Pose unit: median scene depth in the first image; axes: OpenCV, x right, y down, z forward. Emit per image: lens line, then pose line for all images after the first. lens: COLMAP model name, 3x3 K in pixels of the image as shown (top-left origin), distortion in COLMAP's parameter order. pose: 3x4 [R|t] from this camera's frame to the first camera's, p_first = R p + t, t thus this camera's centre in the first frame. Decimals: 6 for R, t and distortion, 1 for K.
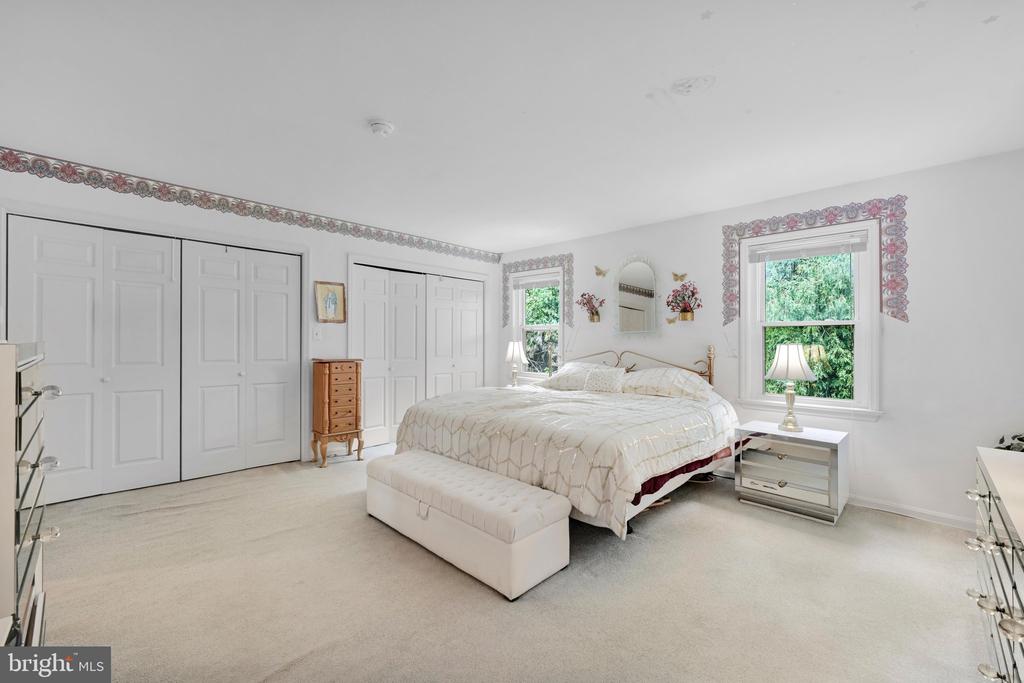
lens RADIAL K [[424.4, 0, 514.2], [0, 424.4, 343.2], [0, 0, 1]] dist [0.005015, 0.000382]
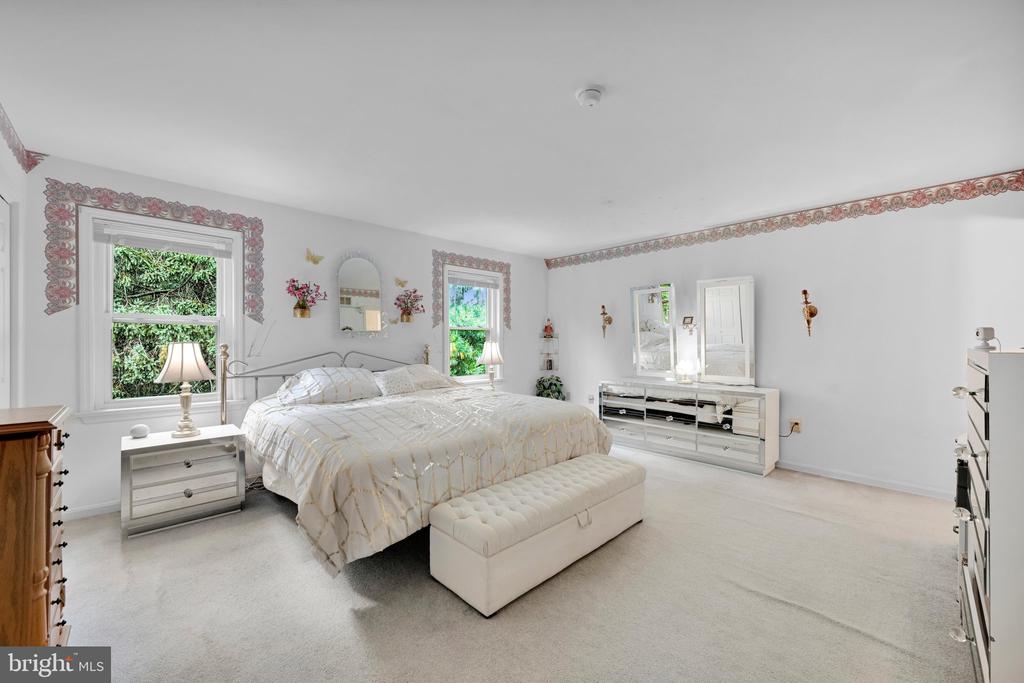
lens RADIAL K [[424.4, 0, 511.6], [0, 424.4, 337.4], [0, 0, 1]] dist [0.005015, 0.000382]
pose [[0.008902, 0.001649, 0.999959, -0.615827], [0.006230, 0.999979, -0.001705, -0.007988], [-0.999941, 0.006245, 0.008891, 0.602512]]
